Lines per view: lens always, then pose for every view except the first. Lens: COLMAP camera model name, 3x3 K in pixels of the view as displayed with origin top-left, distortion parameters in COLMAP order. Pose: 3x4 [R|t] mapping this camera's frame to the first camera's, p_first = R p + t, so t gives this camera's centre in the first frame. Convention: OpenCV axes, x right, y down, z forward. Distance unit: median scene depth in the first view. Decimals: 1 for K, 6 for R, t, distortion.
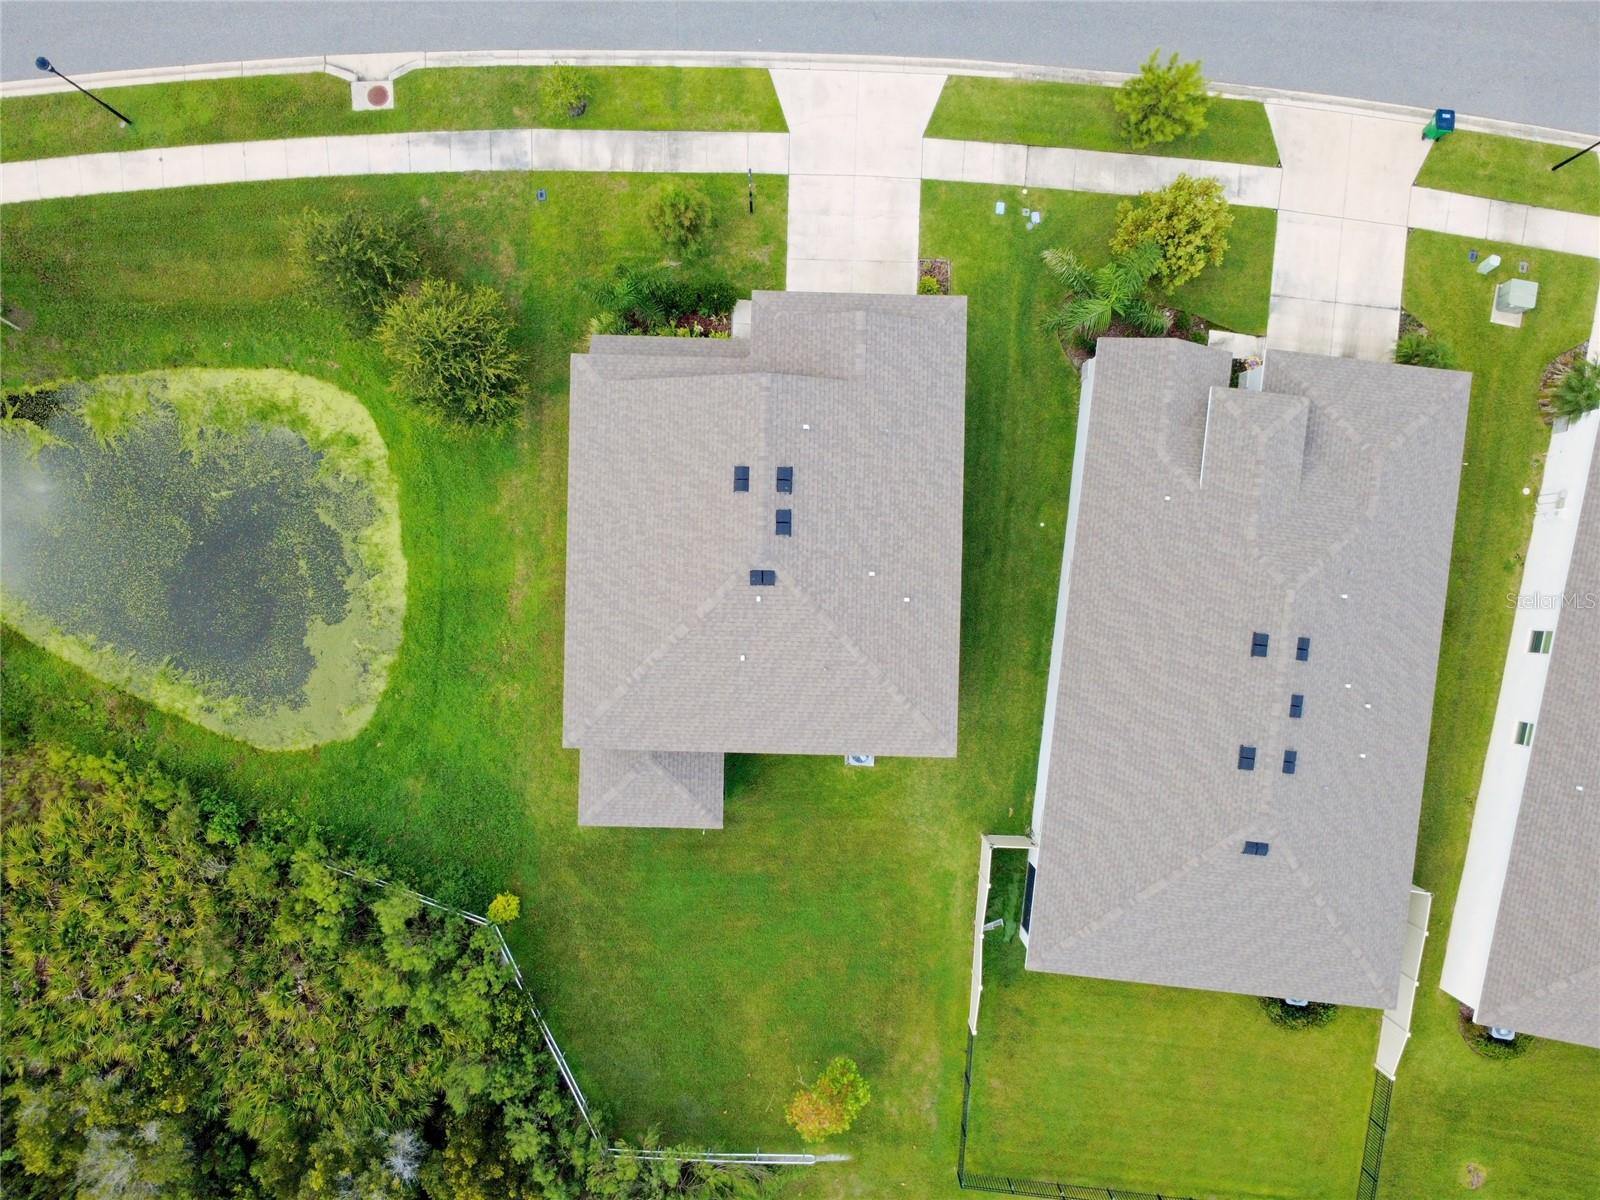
lens RADIAL K [[1209.1, 0, 794.0], [0, 1209.1, 643.8], [0, 0, 1]] dist [-0.005494, 0.000898]
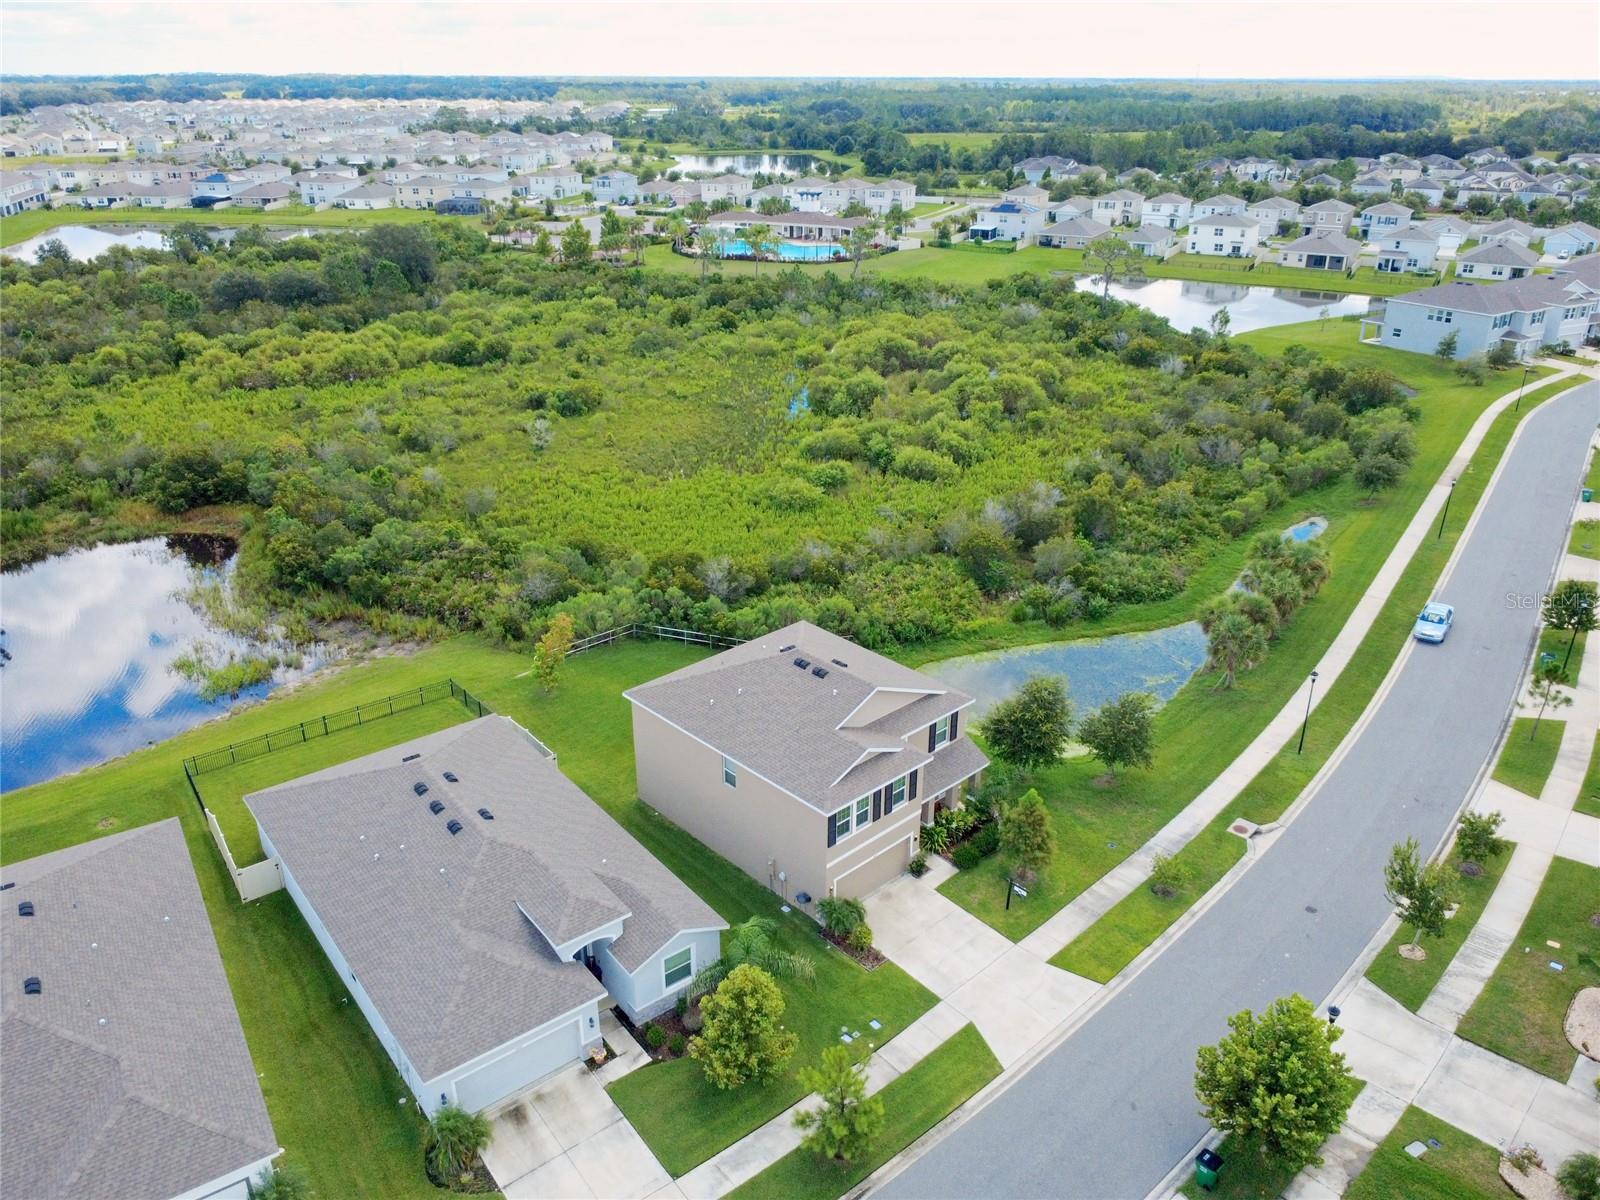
lens RADIAL K [[1209.1, 0, 794.0], [0, 1209.1, 643.8], [0, 0, 1]] dist [-0.005494, 0.000898]
pose [[-0.714821, 0.286205, -0.638058, 0.820112], [-0.699028, -0.318237, 0.640379, -0.899735], [-0.019773, 0.903777, 0.427548, 0.232853]]
